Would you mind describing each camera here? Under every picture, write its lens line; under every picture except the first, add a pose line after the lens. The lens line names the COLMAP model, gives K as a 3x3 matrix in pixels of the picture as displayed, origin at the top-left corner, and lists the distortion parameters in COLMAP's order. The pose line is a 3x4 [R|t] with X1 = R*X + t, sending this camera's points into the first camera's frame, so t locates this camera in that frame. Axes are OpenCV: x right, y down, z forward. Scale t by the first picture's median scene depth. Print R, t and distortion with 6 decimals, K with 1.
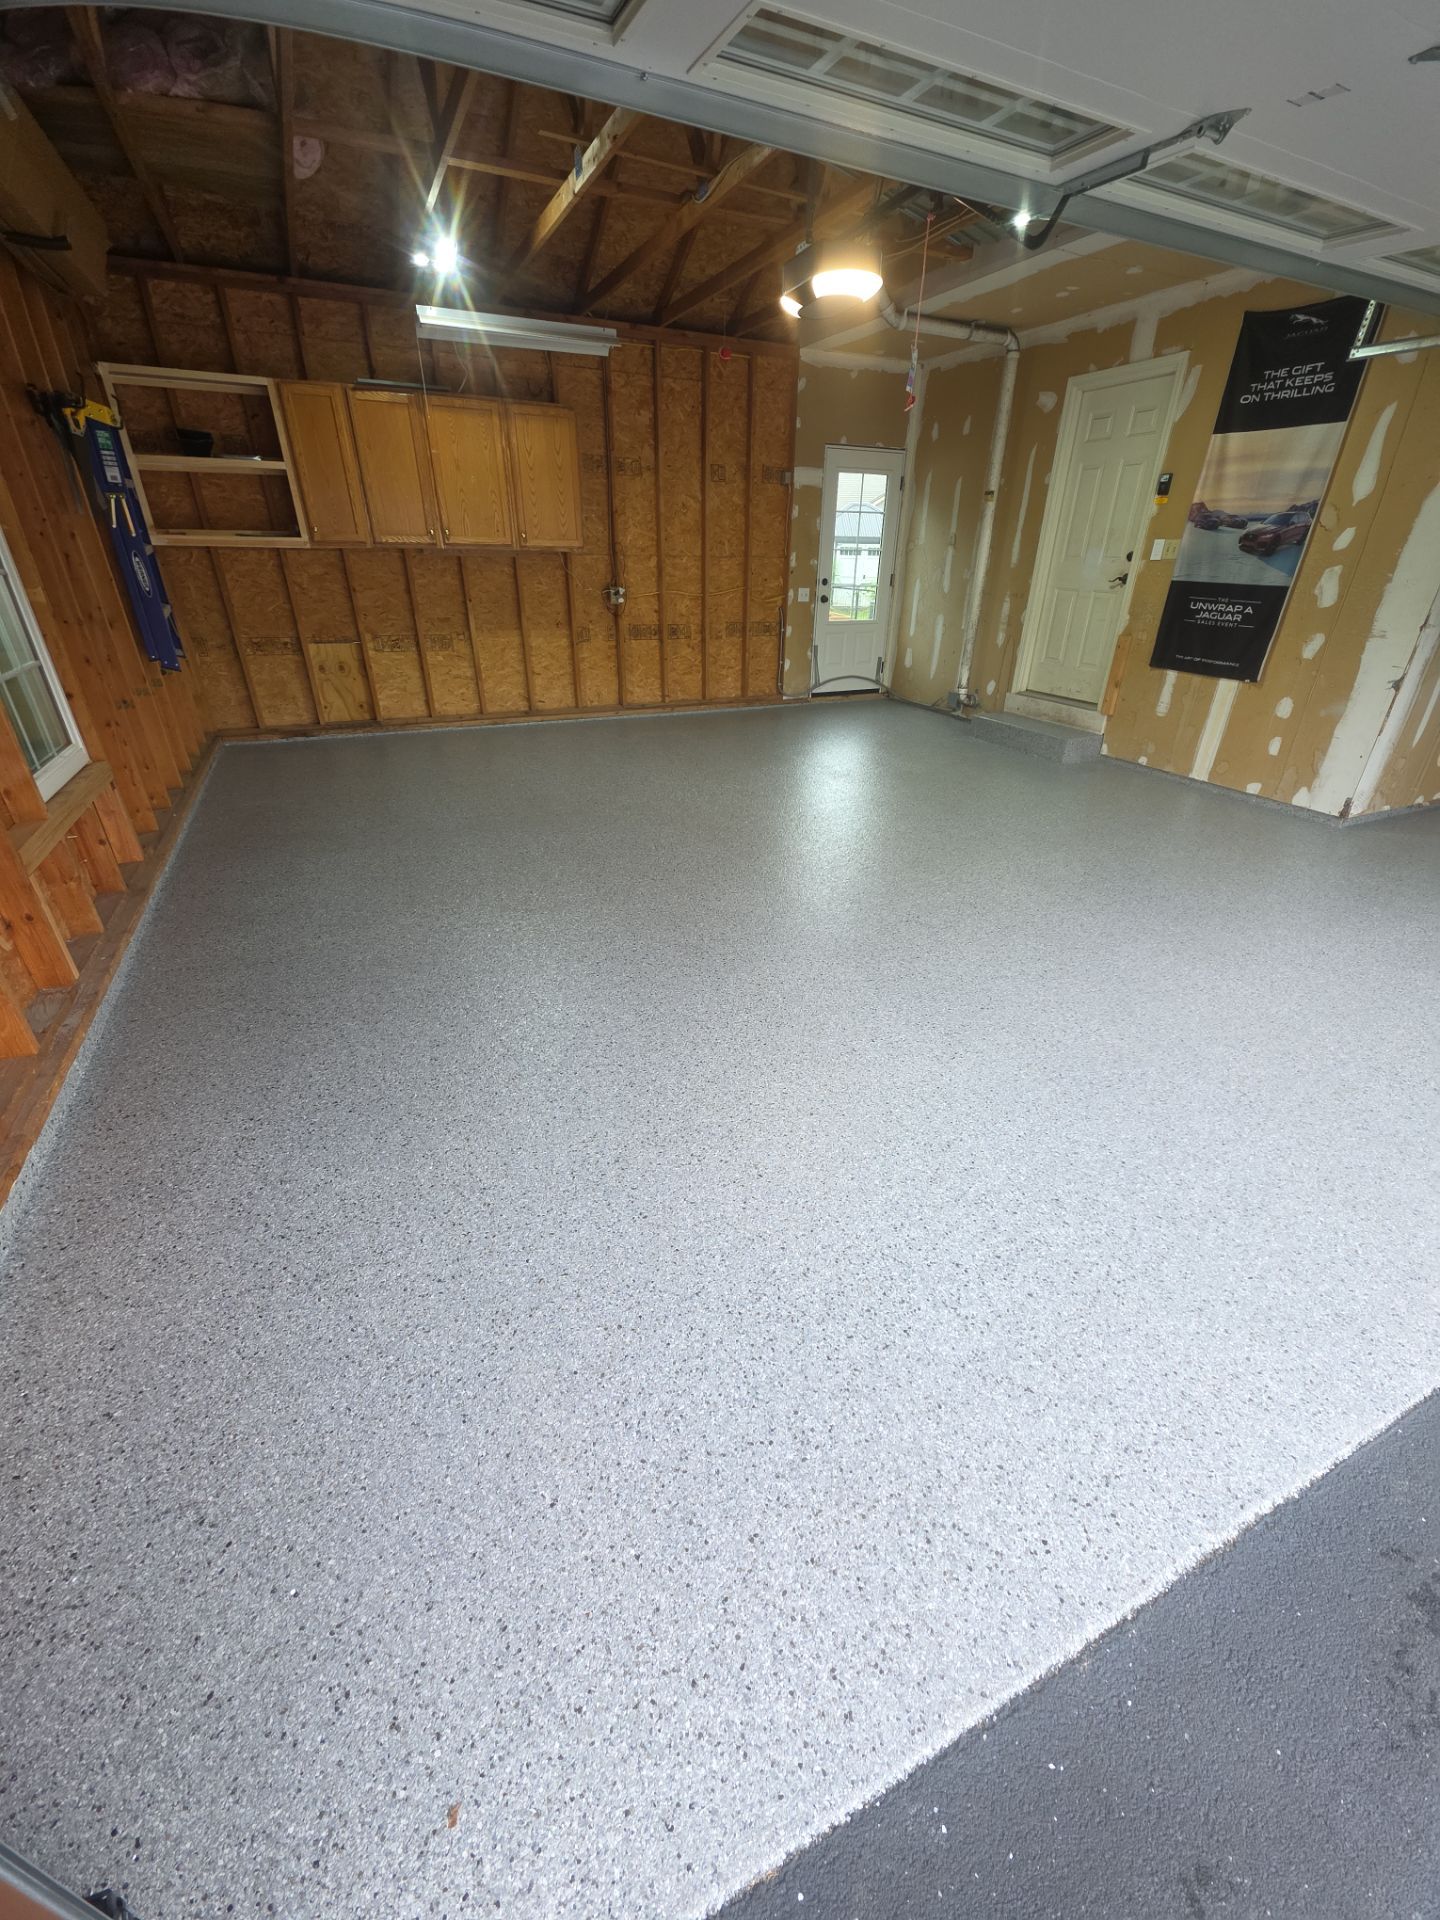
lens RADIAL K [[760.1, 0, 728.5], [0, 760.1, 964.9], [0, 0, 1]] dist [0.011811, -0.007114]
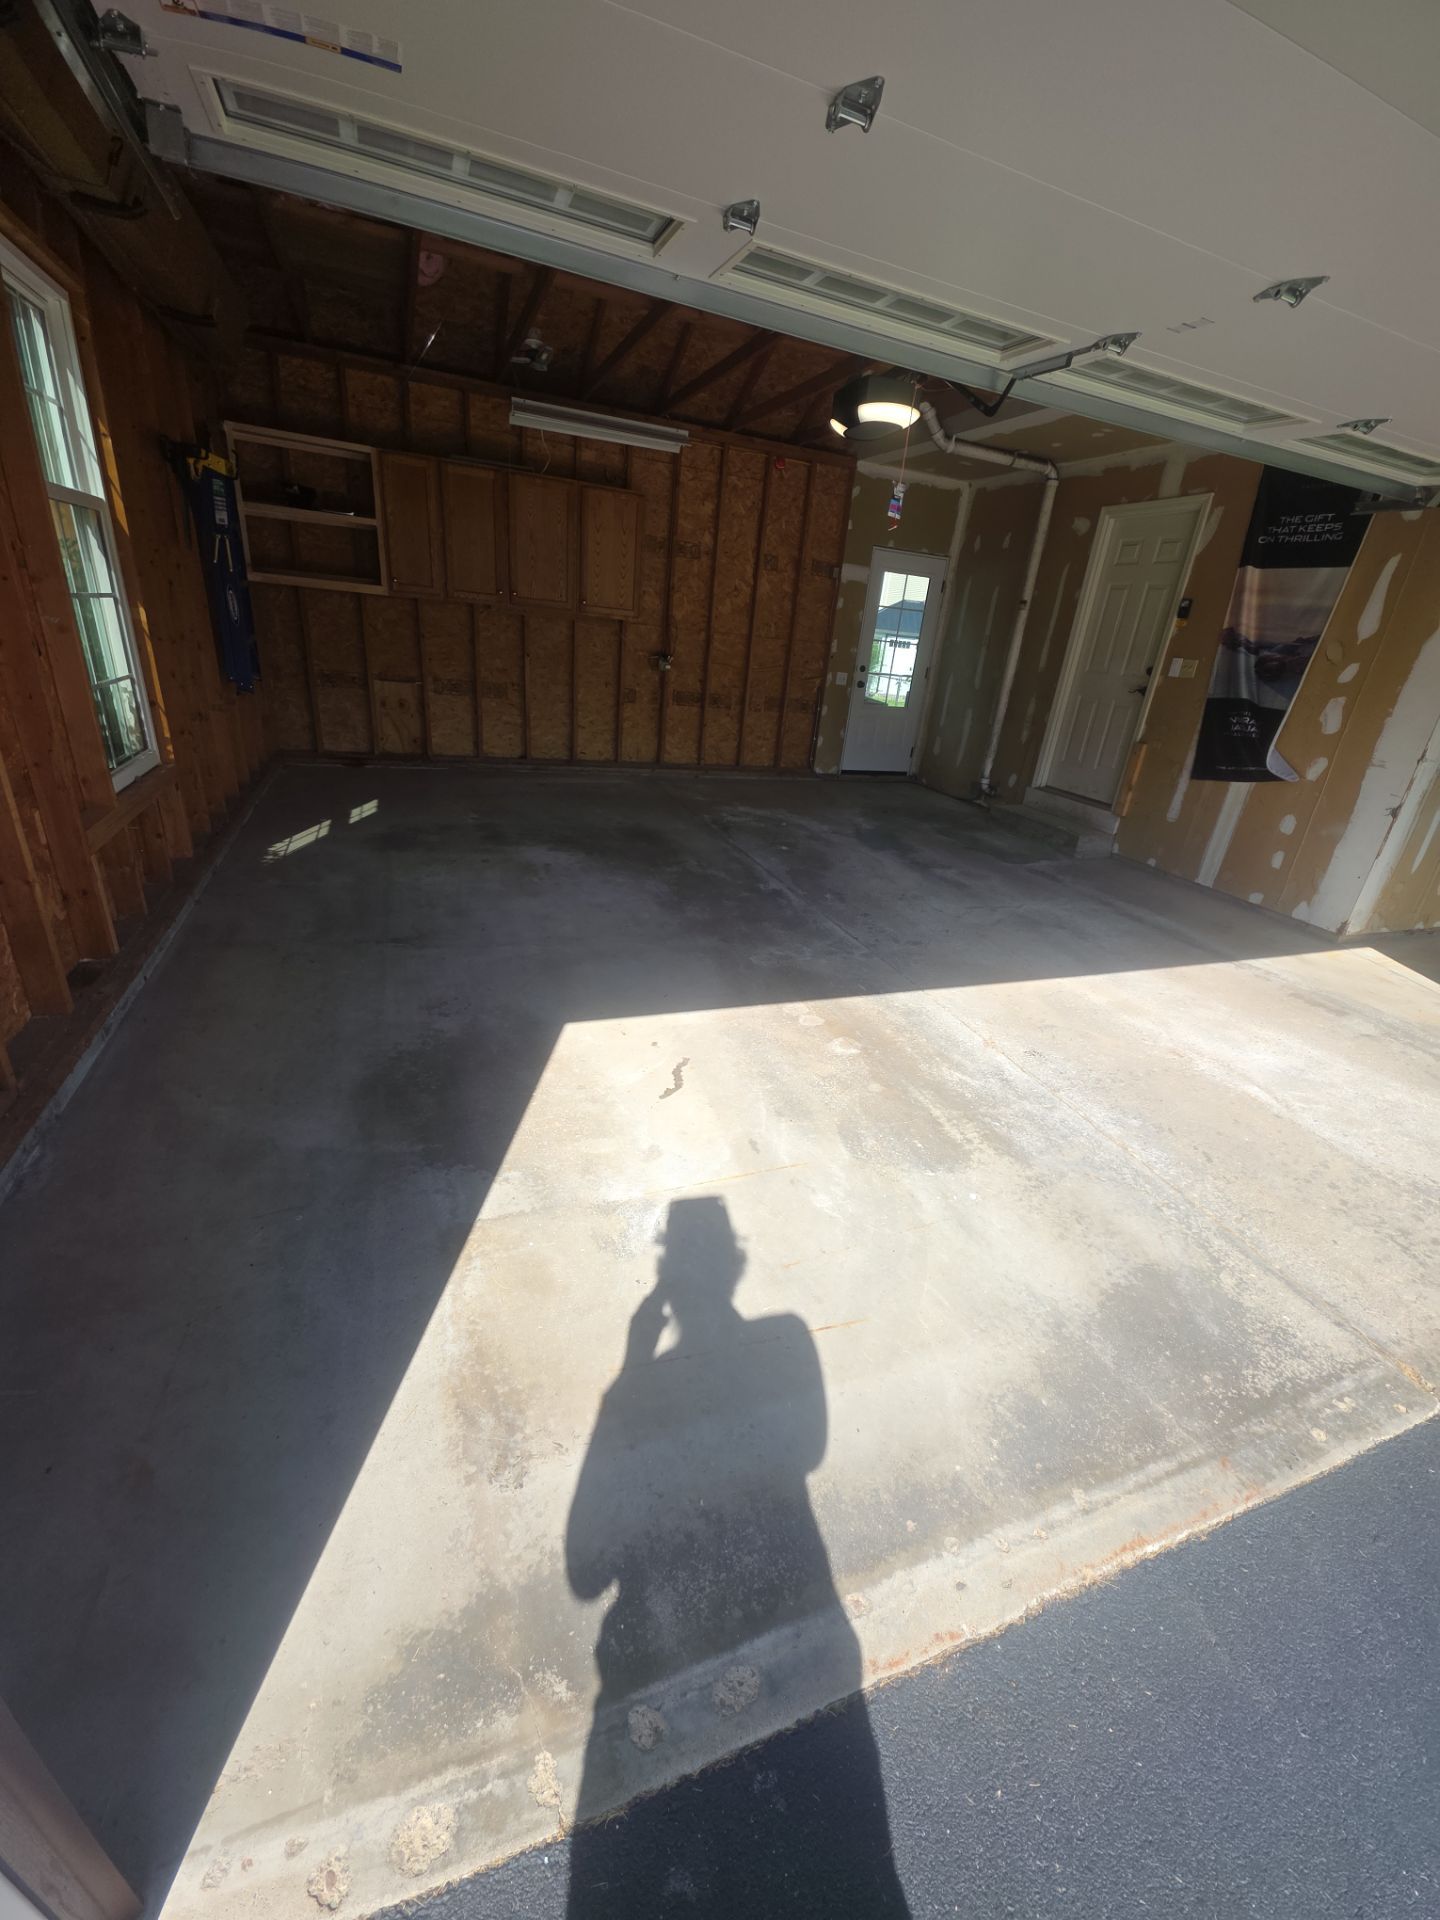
lens RADIAL K [[765.9, 0, 728.5], [0, 765.9, 963.2], [0, 0, 1]] dist [0.012672, -0.006396]
pose [[0.994279, 0.102241, -0.030927, 0.019768], [-0.104588, 0.990670, -0.087379, 0.016210], [0.021705, 0.090114, 0.995695, -0.030383]]
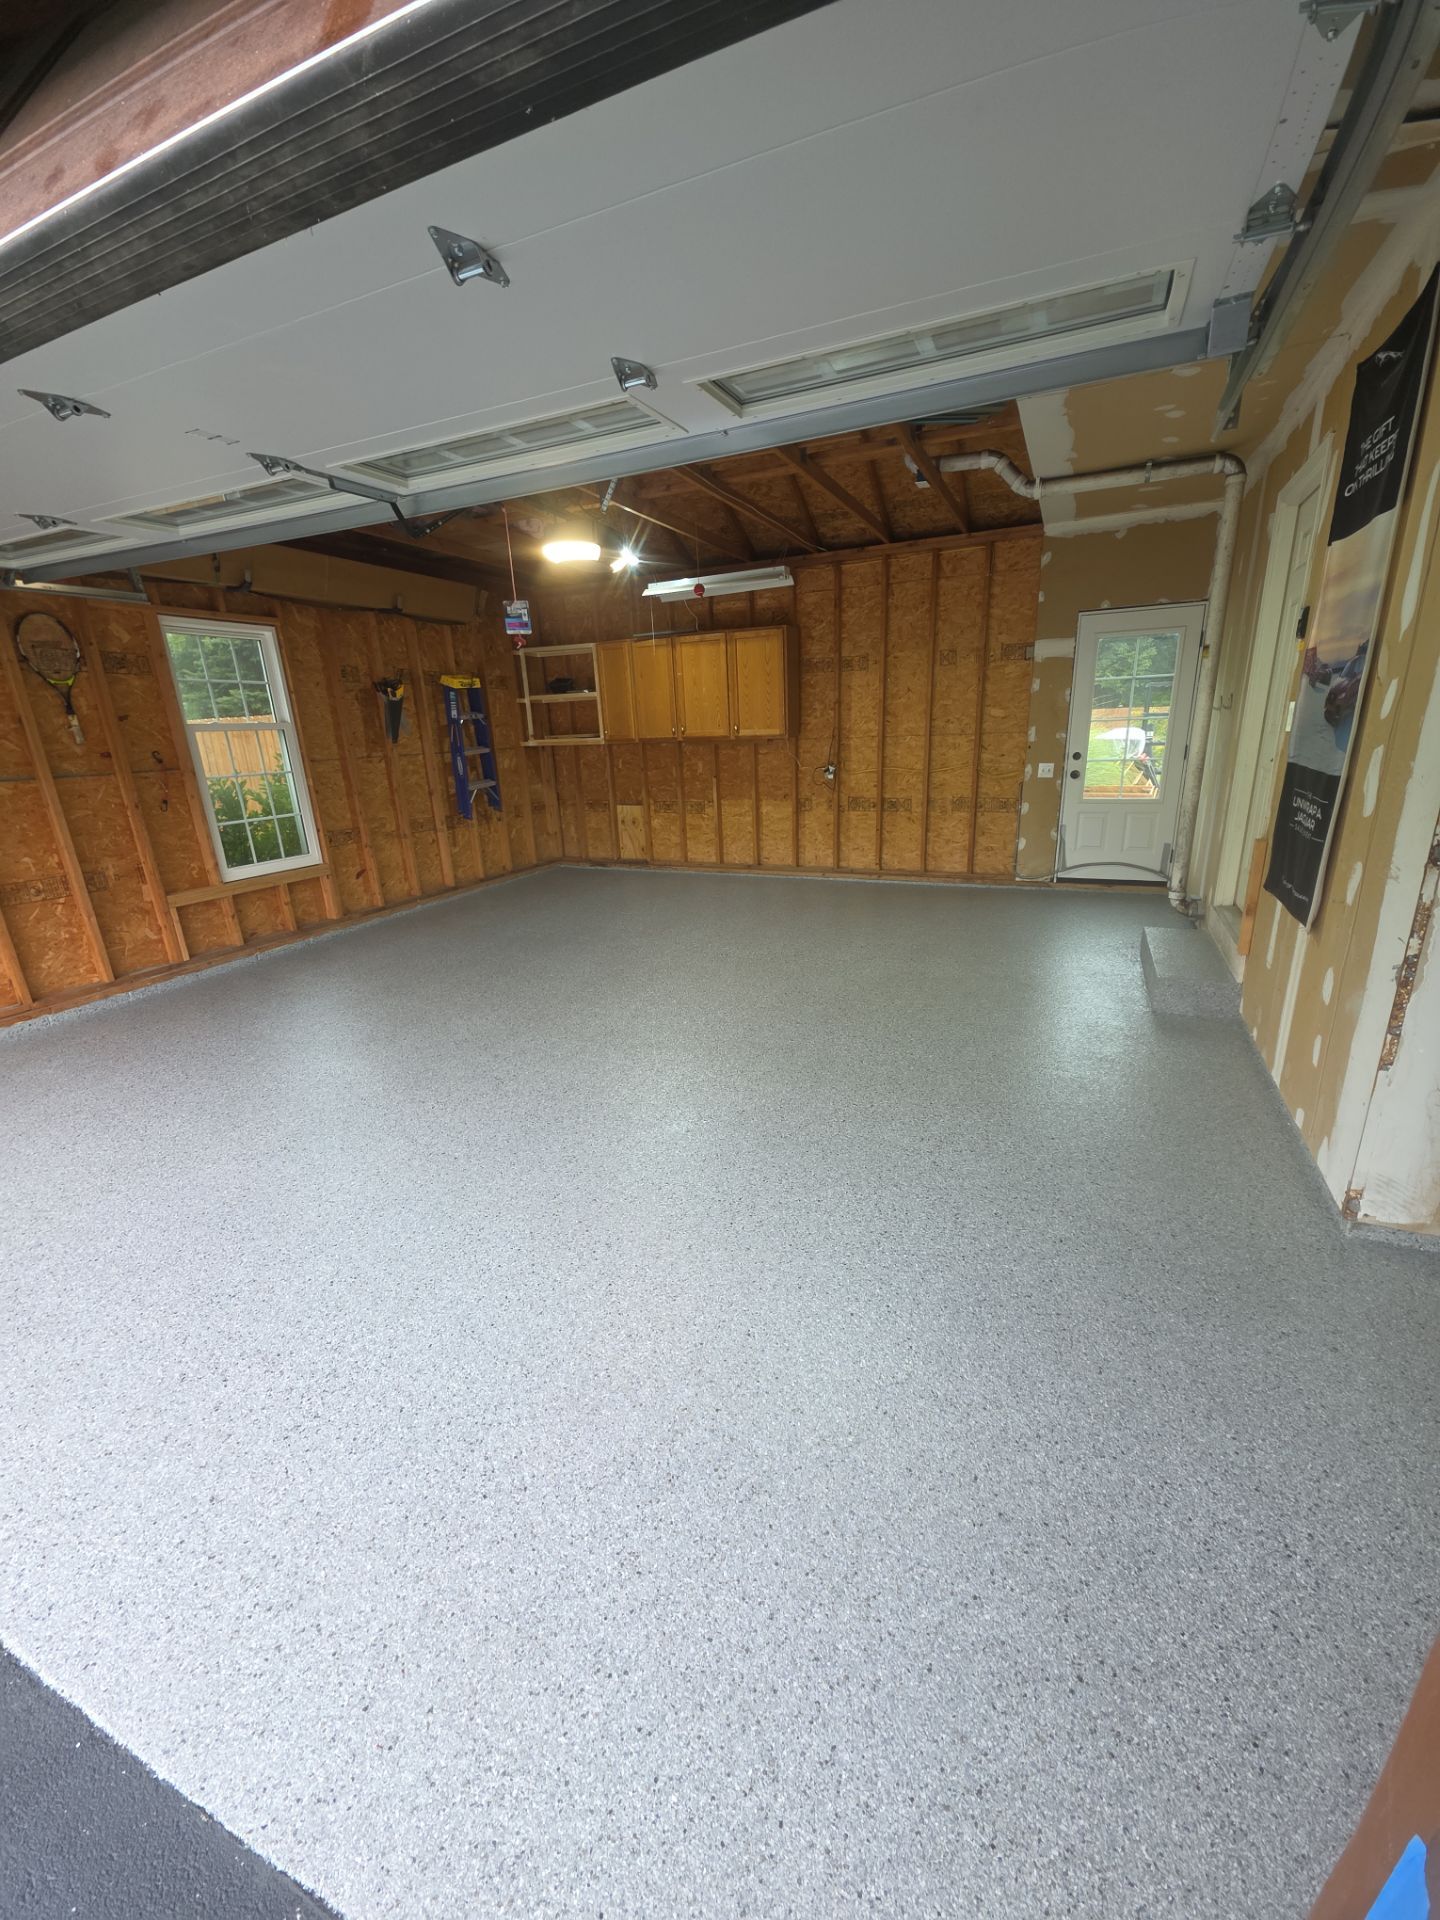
lens RADIAL K [[745.7, 0, 739.6], [0, 745.7, 965.0], [0, 0, 1]] dist [0.008844, -0.007016]
pose [[0.654936, 0.190408, -0.731303, 0.652743], [-0.321879, 0.945849, -0.041998, -0.150609], [0.683705, 0.262897, 0.680758, 0.282302]]
